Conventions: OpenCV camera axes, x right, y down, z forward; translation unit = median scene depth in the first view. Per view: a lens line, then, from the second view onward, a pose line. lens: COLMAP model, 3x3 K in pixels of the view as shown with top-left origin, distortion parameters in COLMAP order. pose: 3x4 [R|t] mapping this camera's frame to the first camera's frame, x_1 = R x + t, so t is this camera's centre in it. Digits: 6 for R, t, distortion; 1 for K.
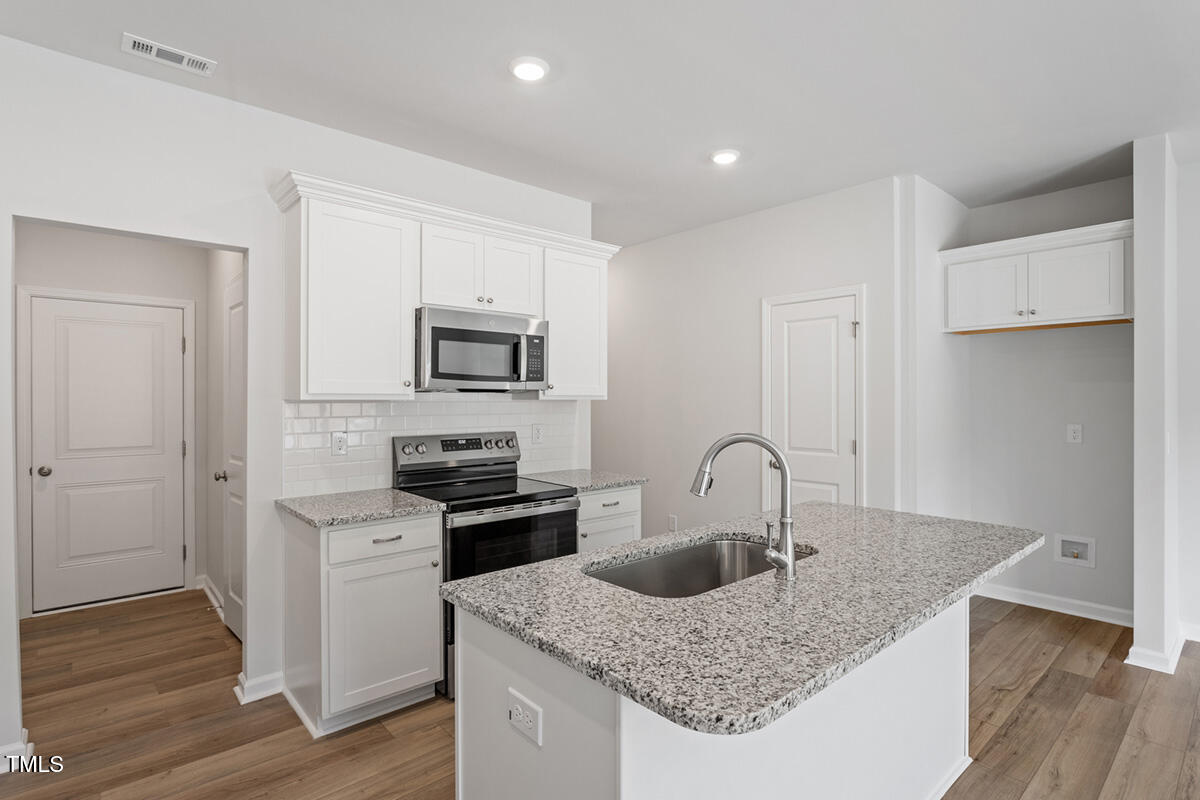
lens RADIAL K [[587.4, 0, 603.5], [0, 587.4, 402.6], [0, 0, 1]] dist [-0.007176, -0.000175]
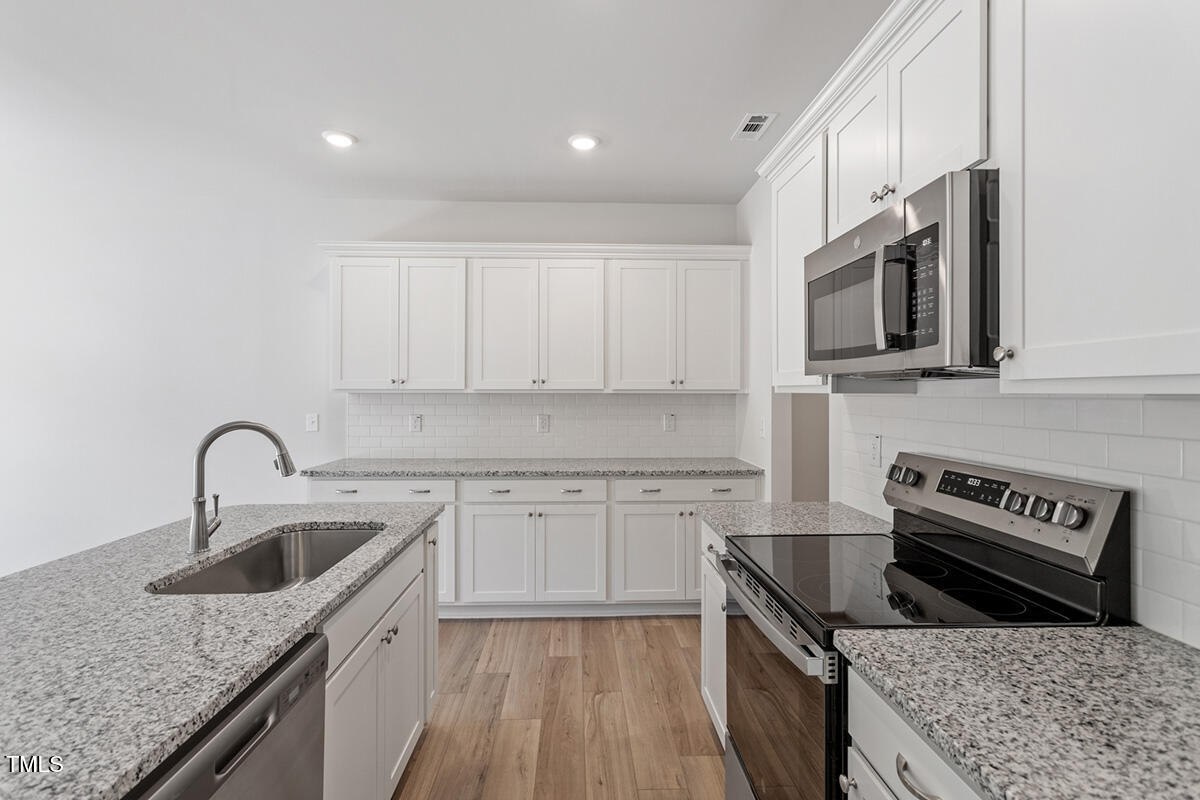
lens RADIAL K [[585.7, 0, 599.5], [0, 585.7, 395.8], [0, 0, 1]] dist [0.001570, -0.000184]
pose [[-0.637803, 0.000100, -0.770200, 0.327914], [-0.003626, 0.999989, 0.003133, -0.004224], [0.770191, 0.004791, -0.637795, 1.086511]]
